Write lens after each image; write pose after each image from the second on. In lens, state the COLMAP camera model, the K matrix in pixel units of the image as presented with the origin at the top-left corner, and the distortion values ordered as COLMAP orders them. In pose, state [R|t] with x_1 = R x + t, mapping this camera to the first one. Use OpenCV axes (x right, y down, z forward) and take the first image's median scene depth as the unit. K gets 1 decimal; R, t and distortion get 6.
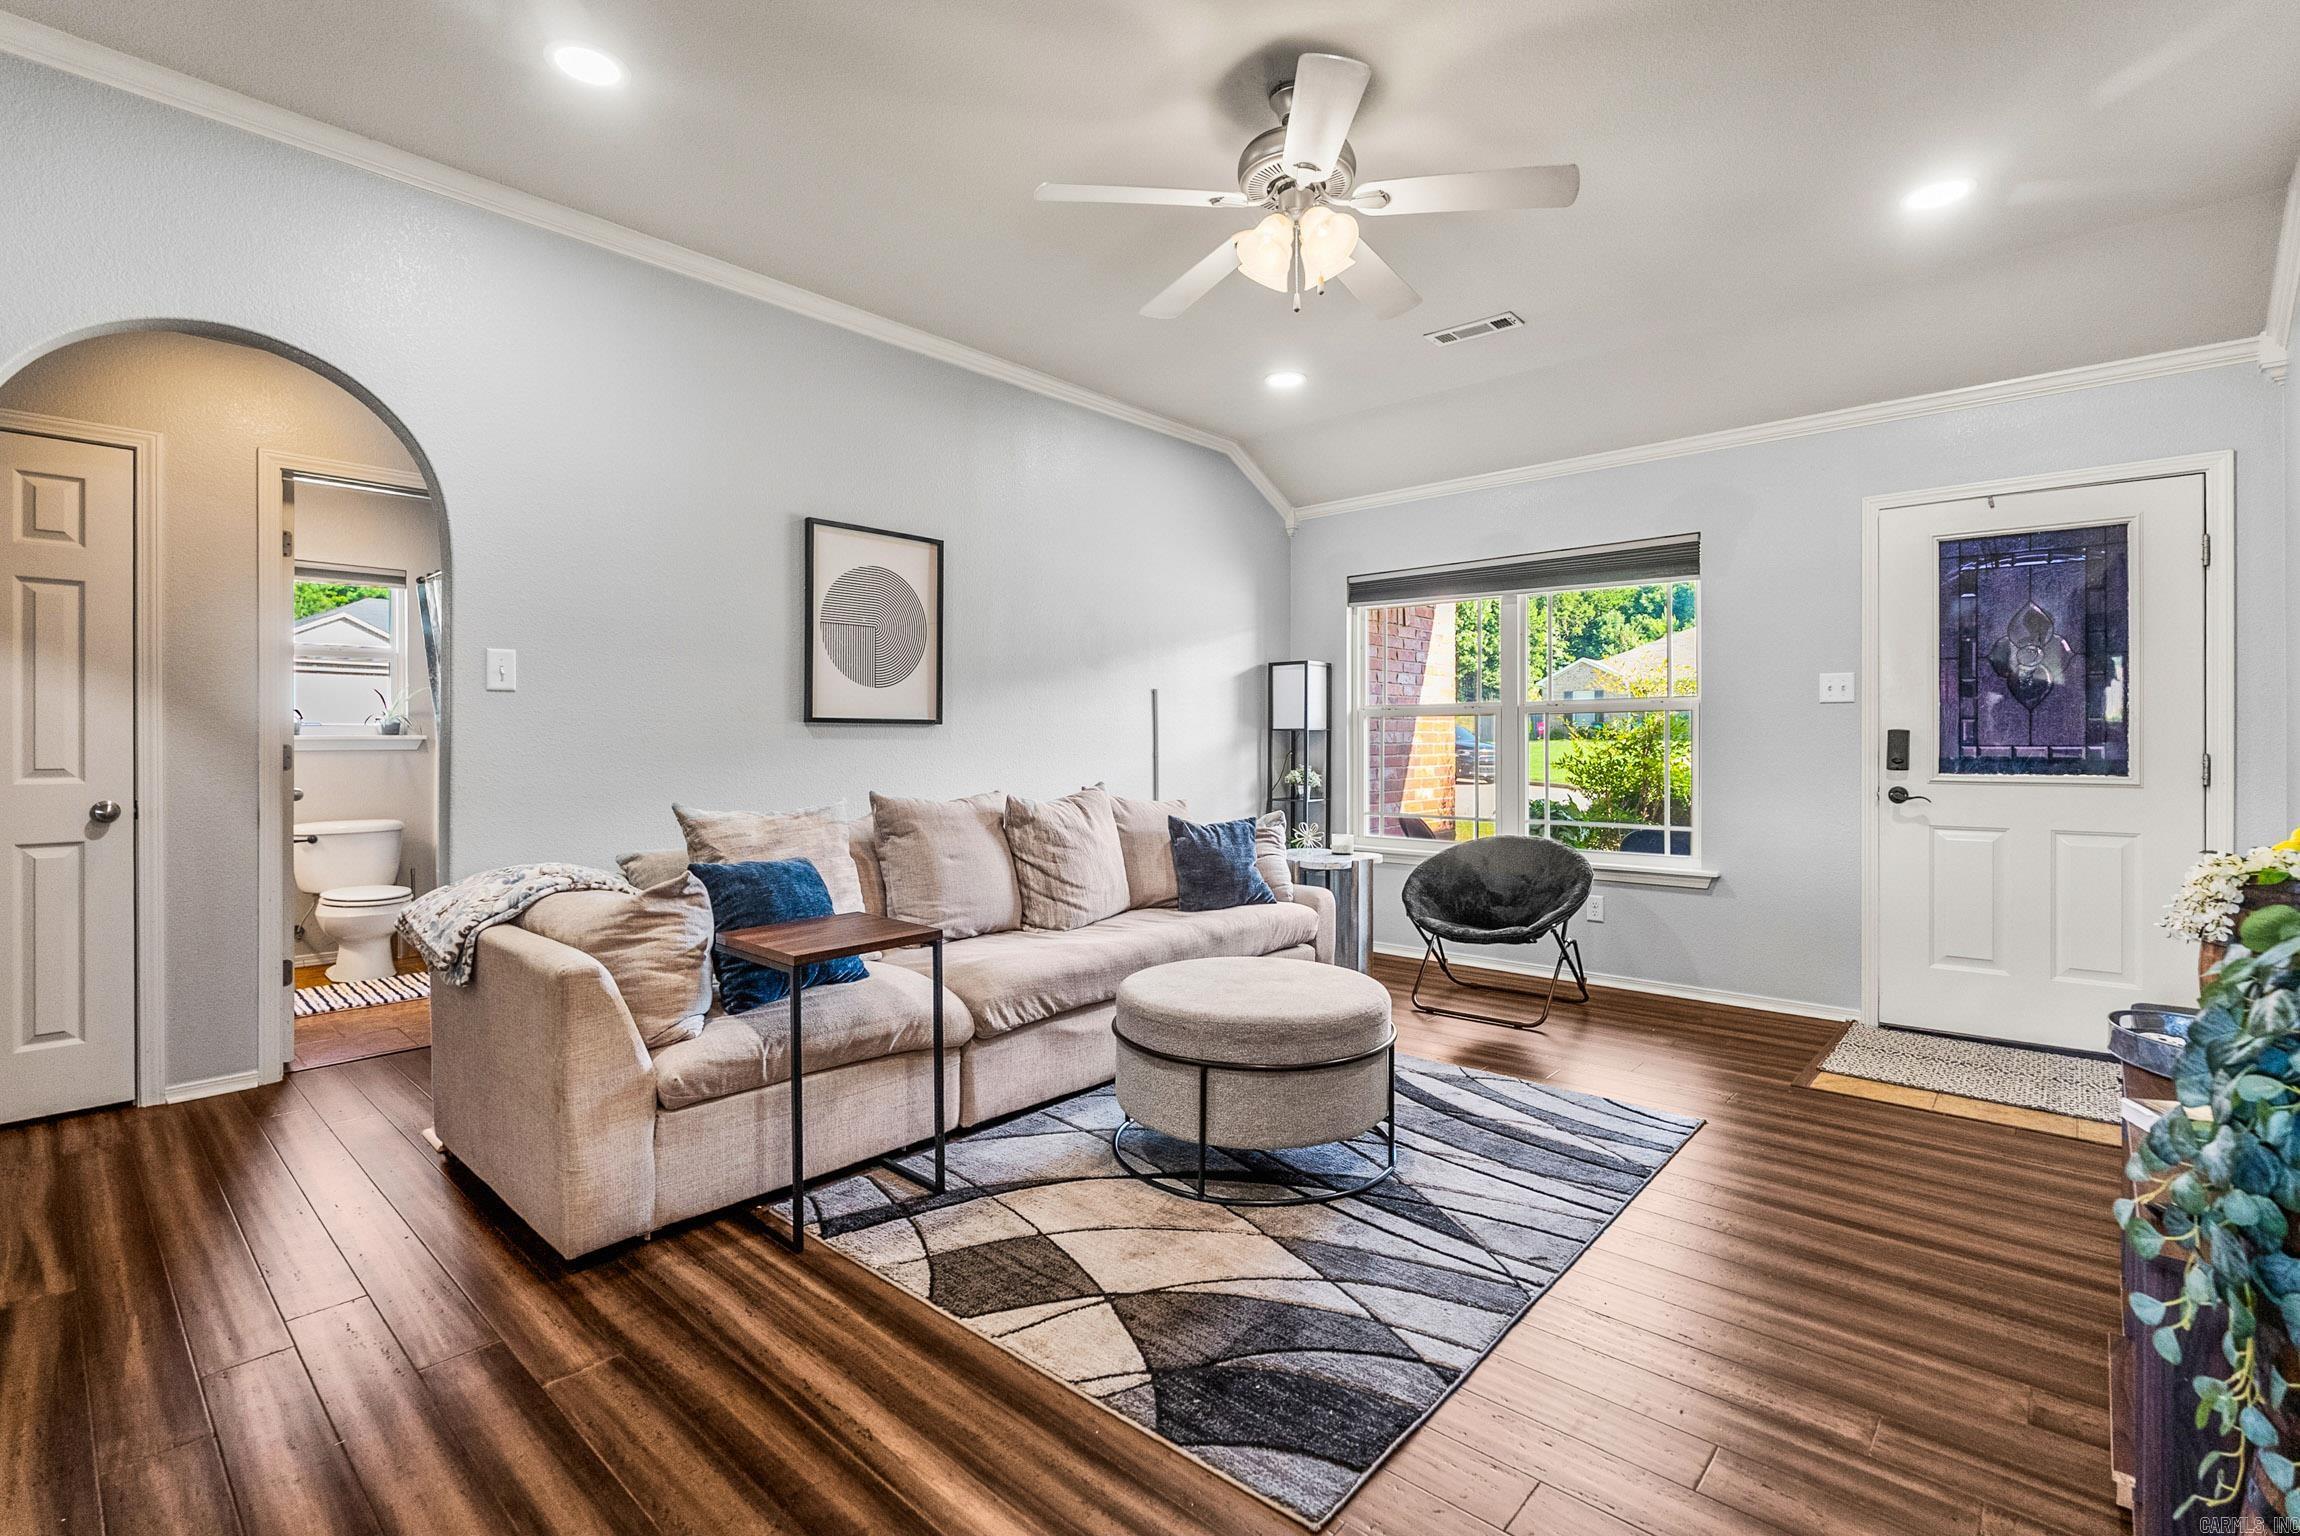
lens RADIAL K [[1025.4, 0, 1157.7], [0, 1025.4, 748.0], [0, 0, 1]] dist [-0.009068, 0.000425]
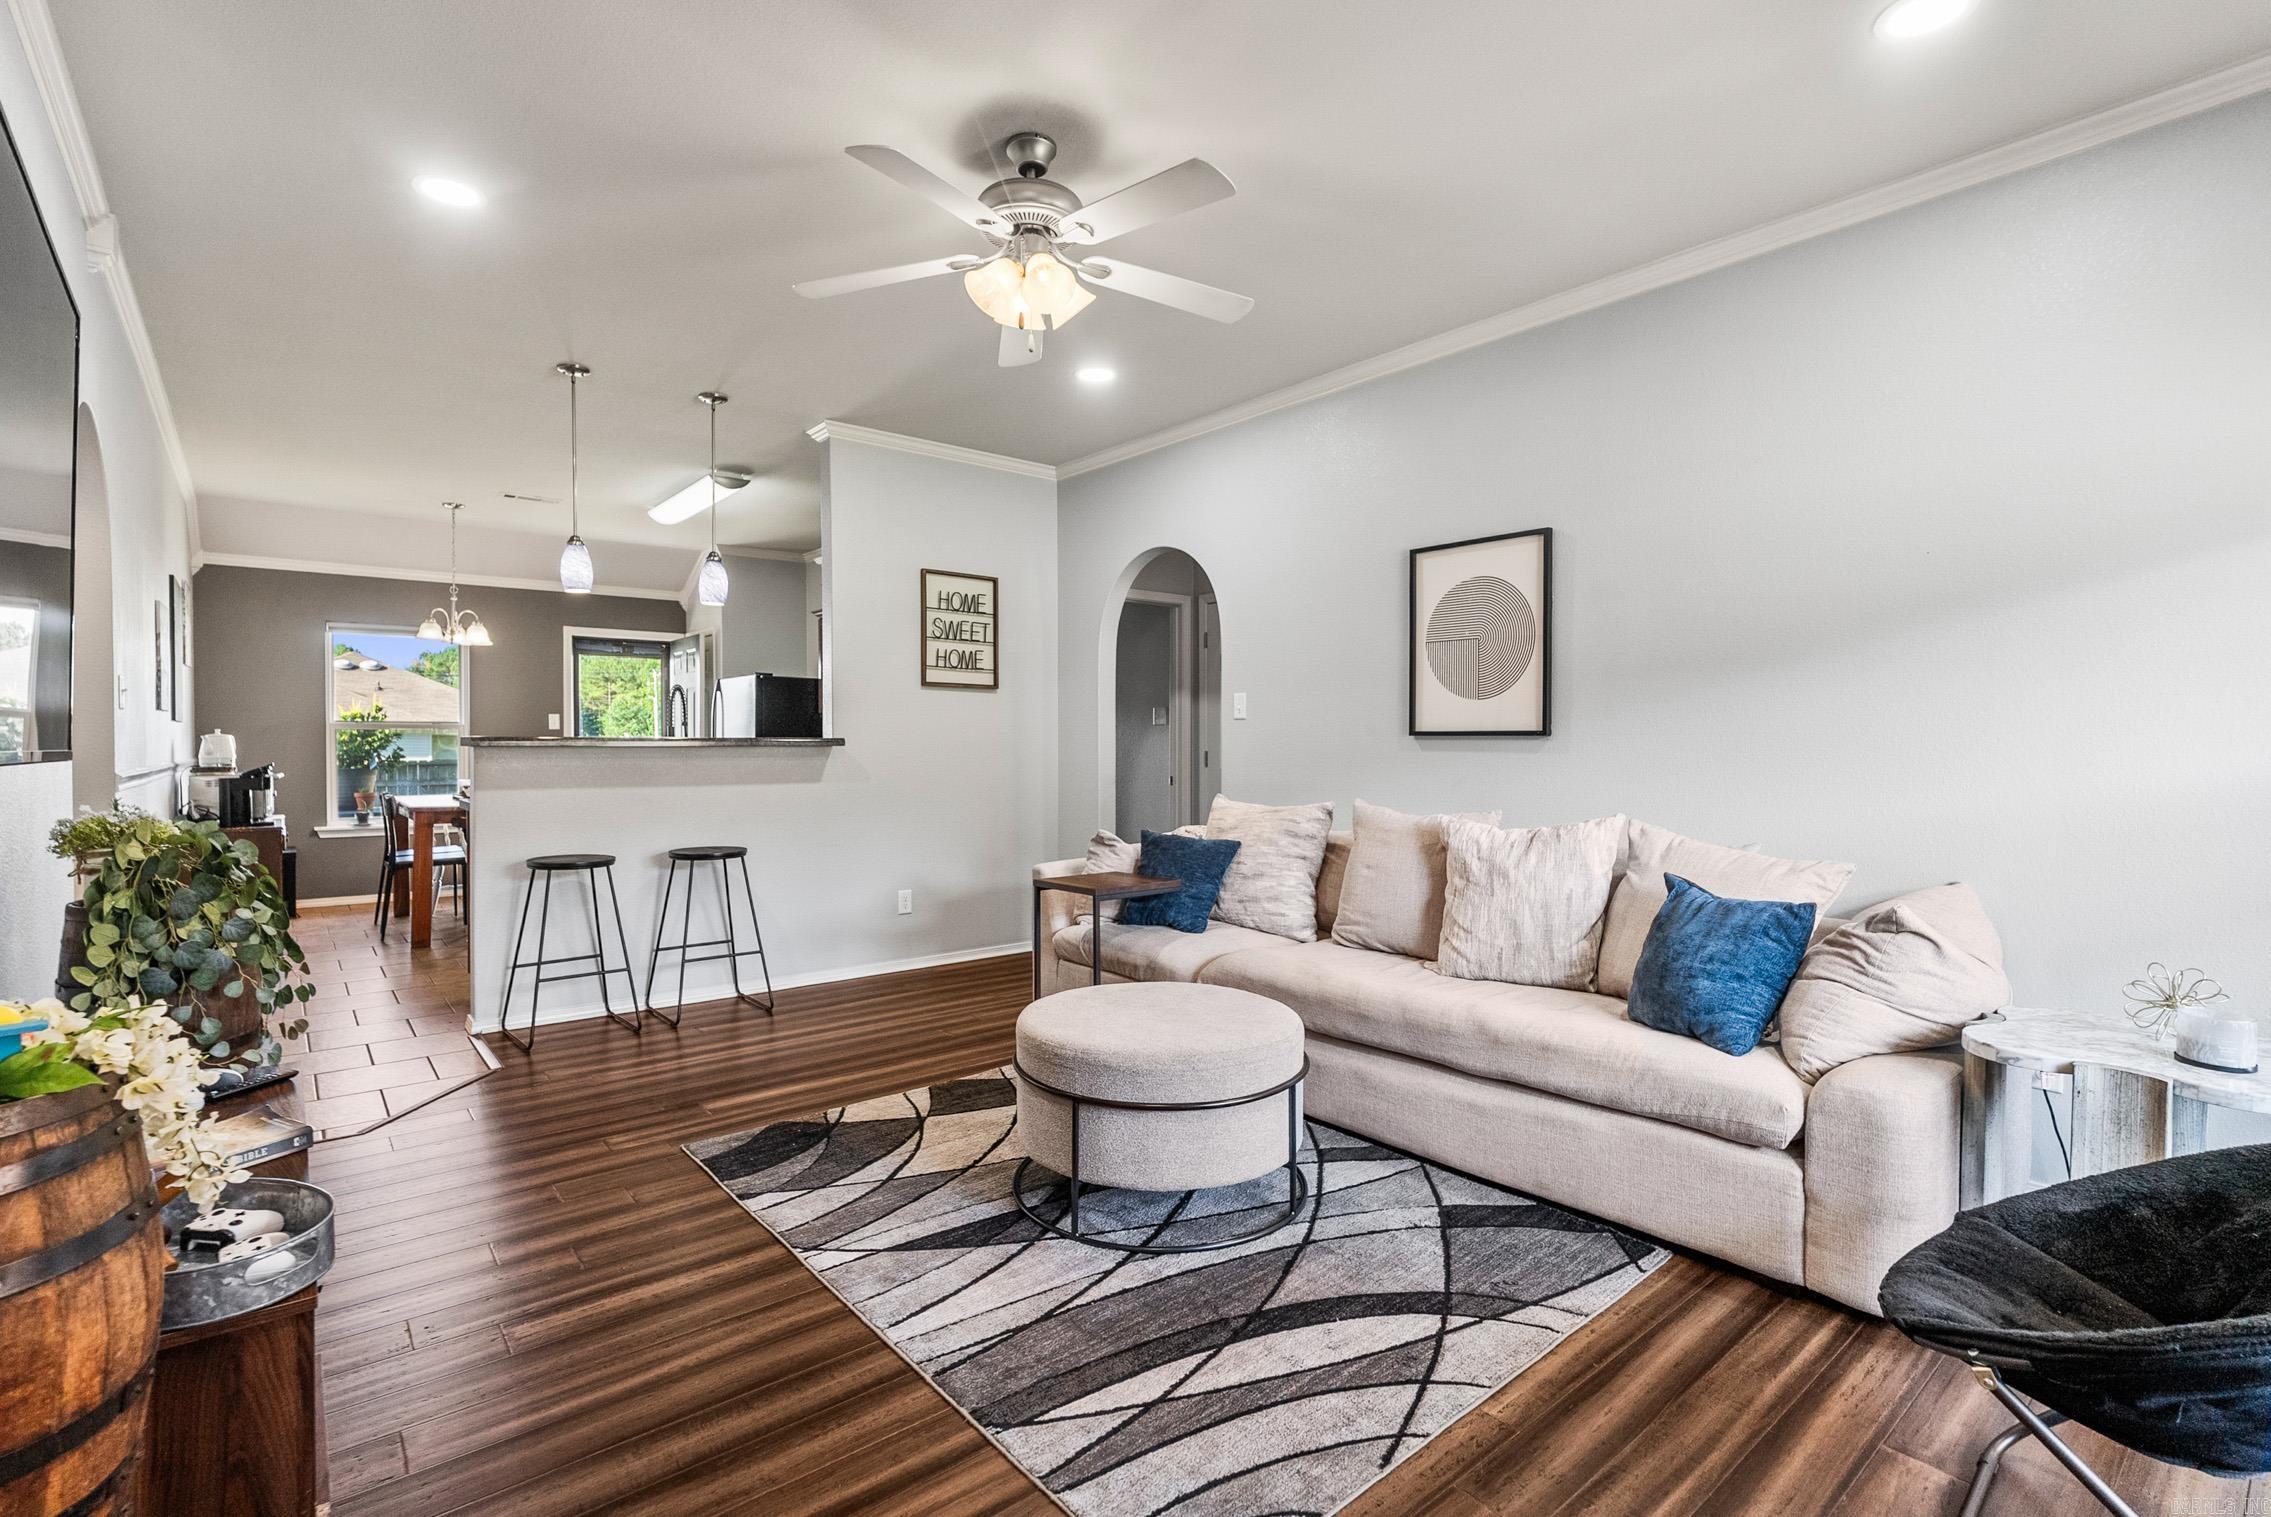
lens RADIAL K [[1041.0, 0, 1135.5], [0, 1041.0, 758.5], [0, 0, 1]] dist [-0.000098, 0.000474]
pose [[-0.146680, 0.011323, -0.989119, 0.817073], [-0.008385, 0.999884, 0.012690, -0.012680], [0.989148, 0.010156, -0.146569, 0.872309]]
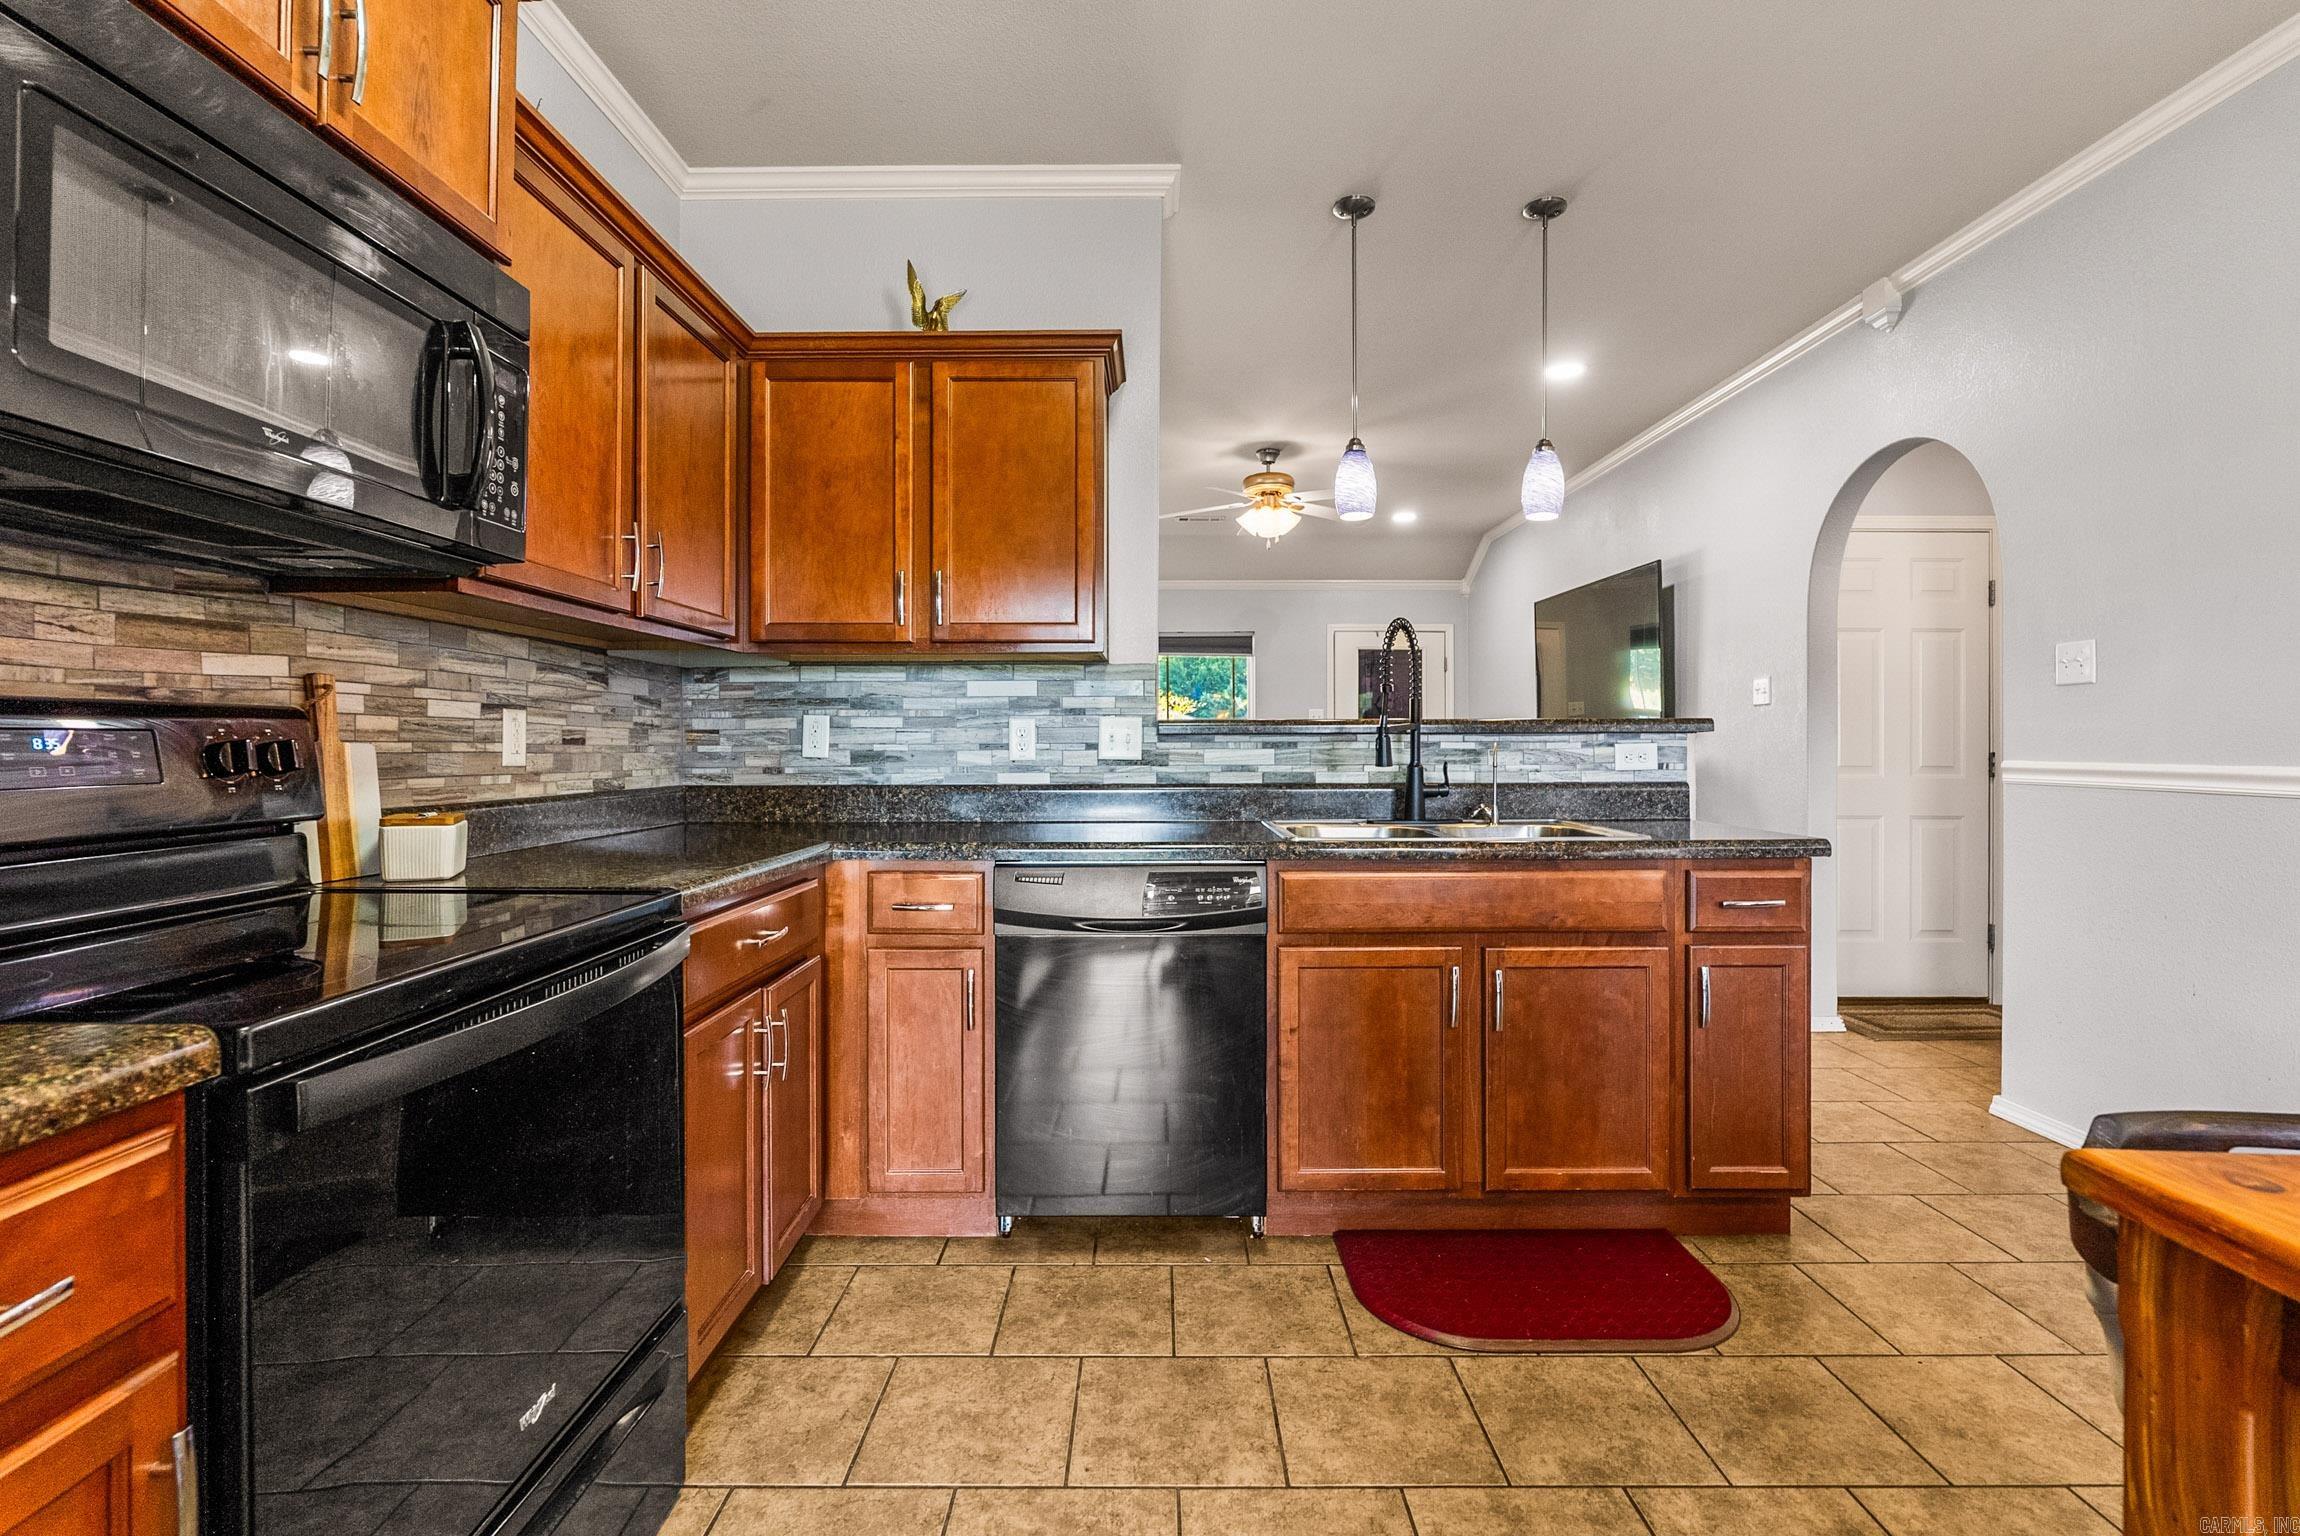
lens RADIAL K [[1025.4, 0, 1157.7], [0, 1025.4, 748.0], [0, 0, 1]] dist [-0.009068, 0.000425]
pose [[0.744017, -0.001317, 0.668159, -1.051225], [0.006601, 0.999964, -0.005380, 0.012116], [-0.668128, 0.008414, 0.743999, -0.338915]]
